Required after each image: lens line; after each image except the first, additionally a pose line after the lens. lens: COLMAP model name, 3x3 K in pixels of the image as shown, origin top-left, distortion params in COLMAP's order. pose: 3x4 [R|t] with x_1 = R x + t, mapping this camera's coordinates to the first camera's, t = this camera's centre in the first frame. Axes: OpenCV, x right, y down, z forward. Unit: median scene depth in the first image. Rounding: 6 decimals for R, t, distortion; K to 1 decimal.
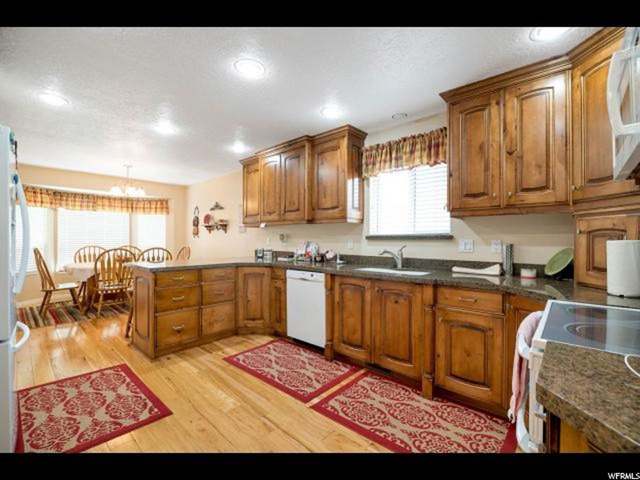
lens RADIAL K [[287.3, 0, 323.7], [0, 287.3, 243.4], [0, 0, 1]] dist [-0.008936, -0.000155]
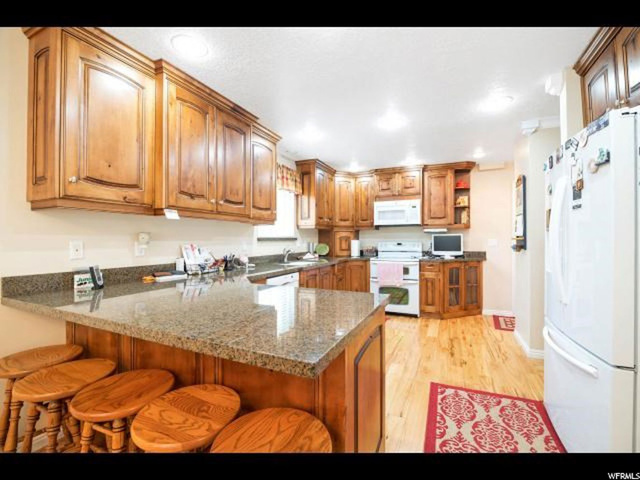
lens RADIAL K [[287.3, 0, 319.4], [0, 287.3, 238.9], [0, 0, 1]] dist [-0.008936, -0.000155]
pose [[-0.308184, -0.000099, 0.951327, -0.562448], [0.016510, 0.999849, 0.005453, -0.013661], [-0.951183, 0.017386, -0.308136, 0.661303]]
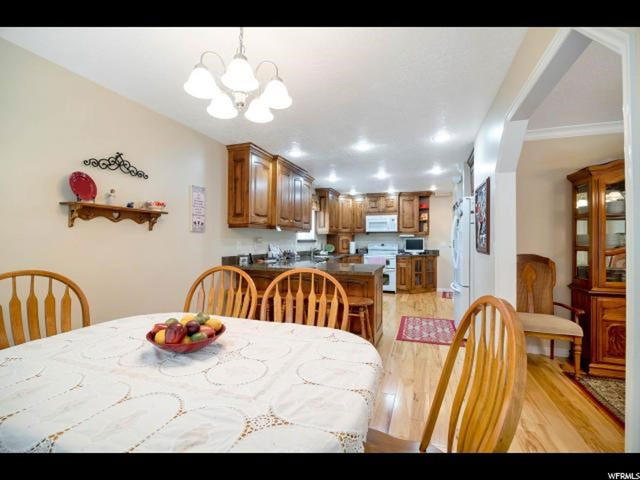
lens RADIAL K [[287.3, 0, 320.6], [0, 287.3, 238.8], [0, 0, 1]] dist [-0.008936, -0.000155]
pose [[-0.383096, 0.003178, 0.923703, -0.891554], [0.008637, 0.999963, 0.000142, -0.018624], [-0.923668, 0.008033, -0.383109, 0.914565]]
